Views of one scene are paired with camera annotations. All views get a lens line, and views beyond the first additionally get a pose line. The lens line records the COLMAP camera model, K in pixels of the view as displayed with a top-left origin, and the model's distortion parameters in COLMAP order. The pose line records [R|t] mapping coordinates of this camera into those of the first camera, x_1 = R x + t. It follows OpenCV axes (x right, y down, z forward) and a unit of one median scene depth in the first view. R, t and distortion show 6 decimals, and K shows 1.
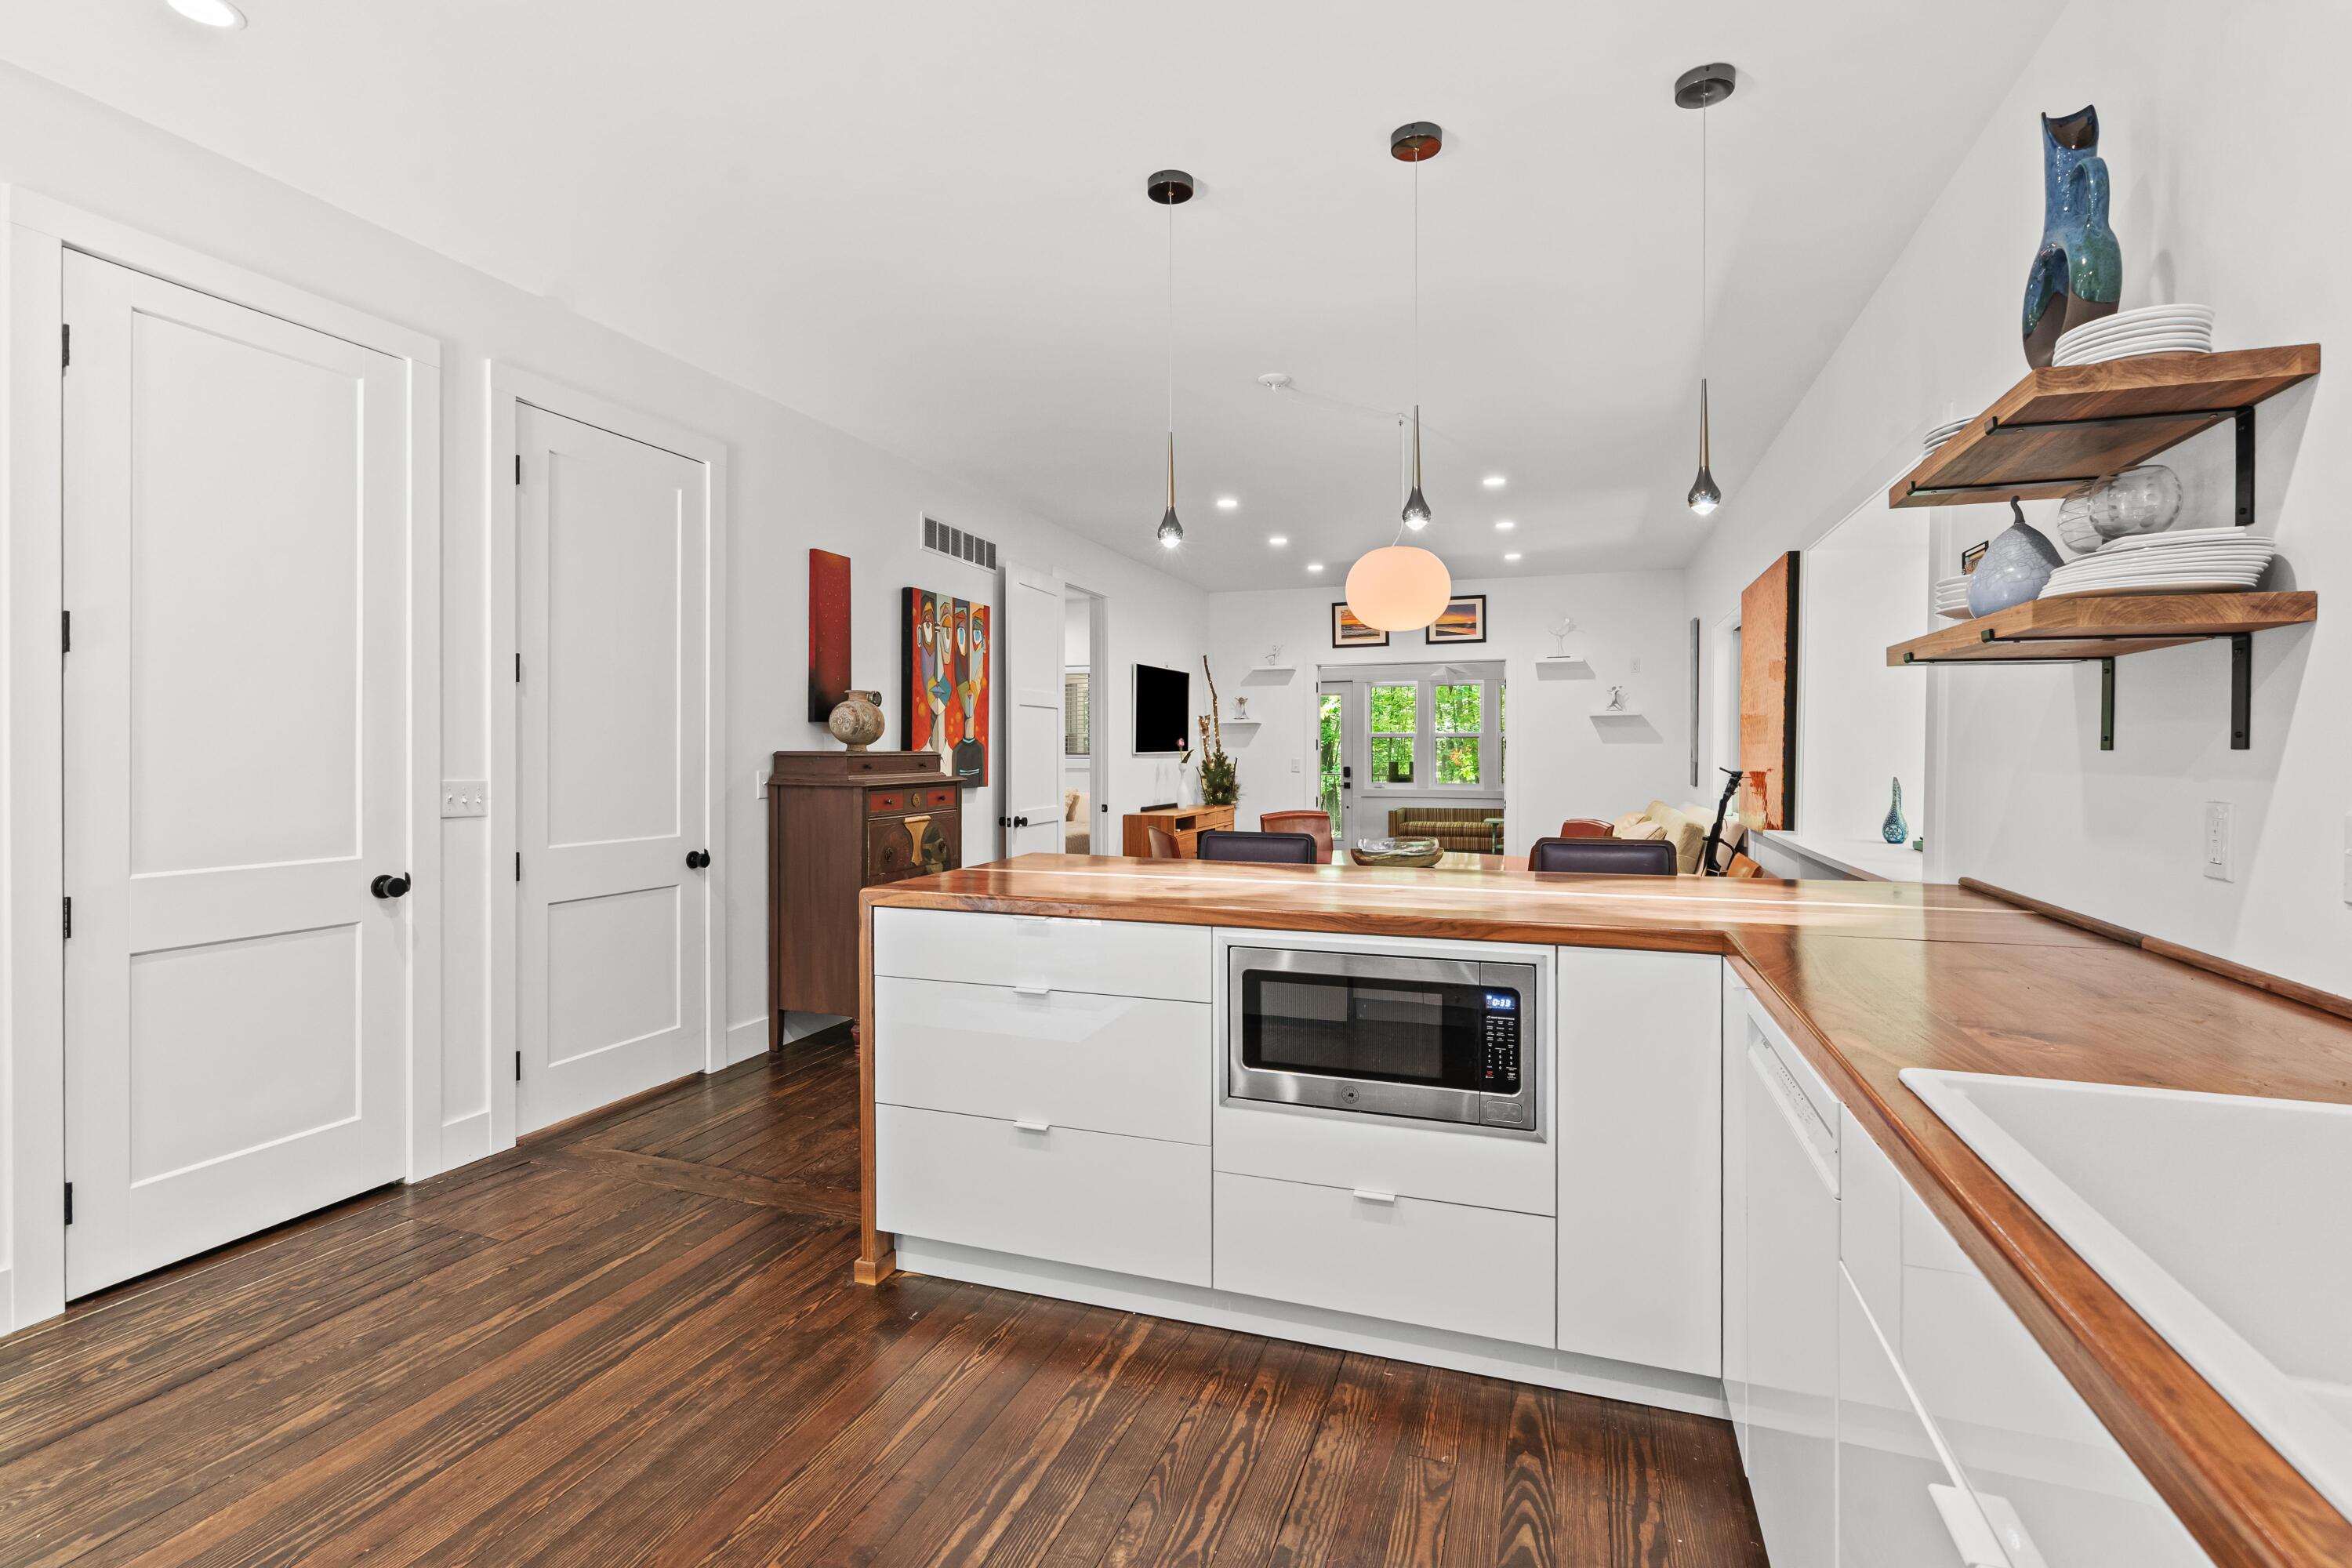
lens RADIAL K [[1079.0, 0, 1167.7], [0, 1079.0, 752.8], [0, 0, 1]] dist [-0.007810, 0.003427]
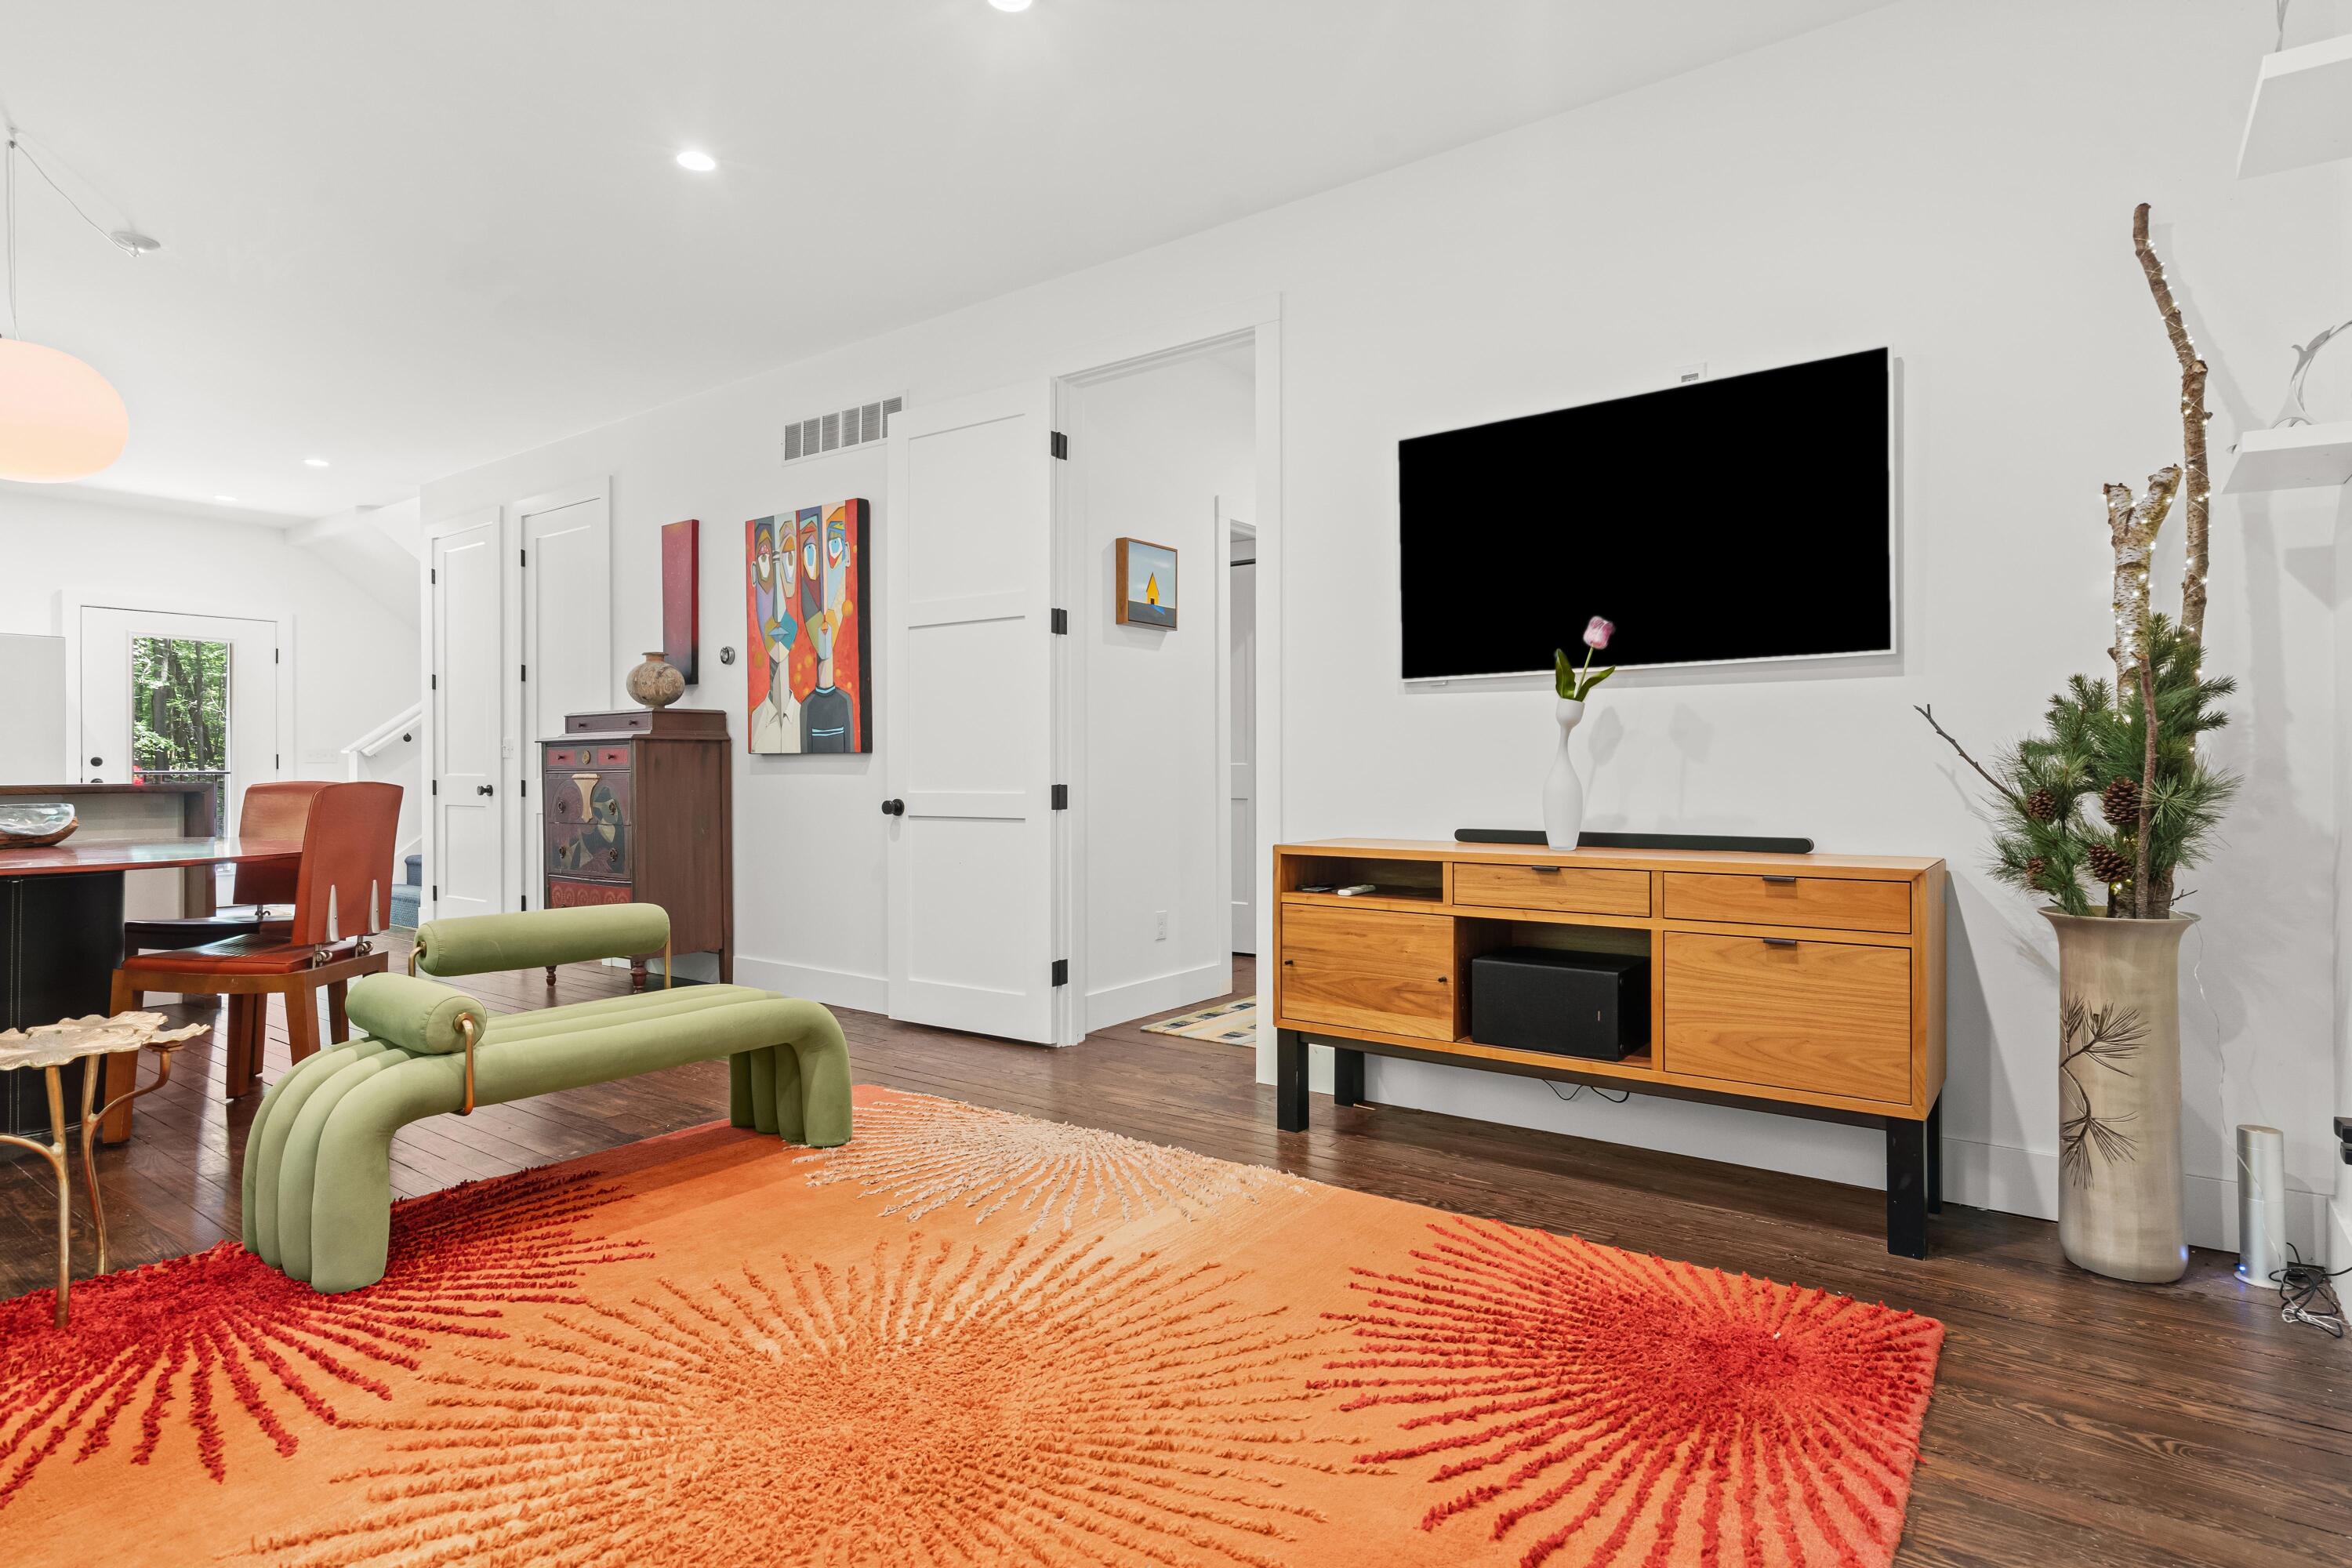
lens RADIAL K [[1215.5, 0, 1167.2], [0, 1215.5, 776.7], [0, 0, 1]] dist [-0.001698, 0.004981]
pose [[-0.286127, 0.004556, -0.958181, 0.598909], [-0.000610, 0.999988, 0.004937, 0.047799], [0.958191, 0.001997, -0.286121, 1.573314]]
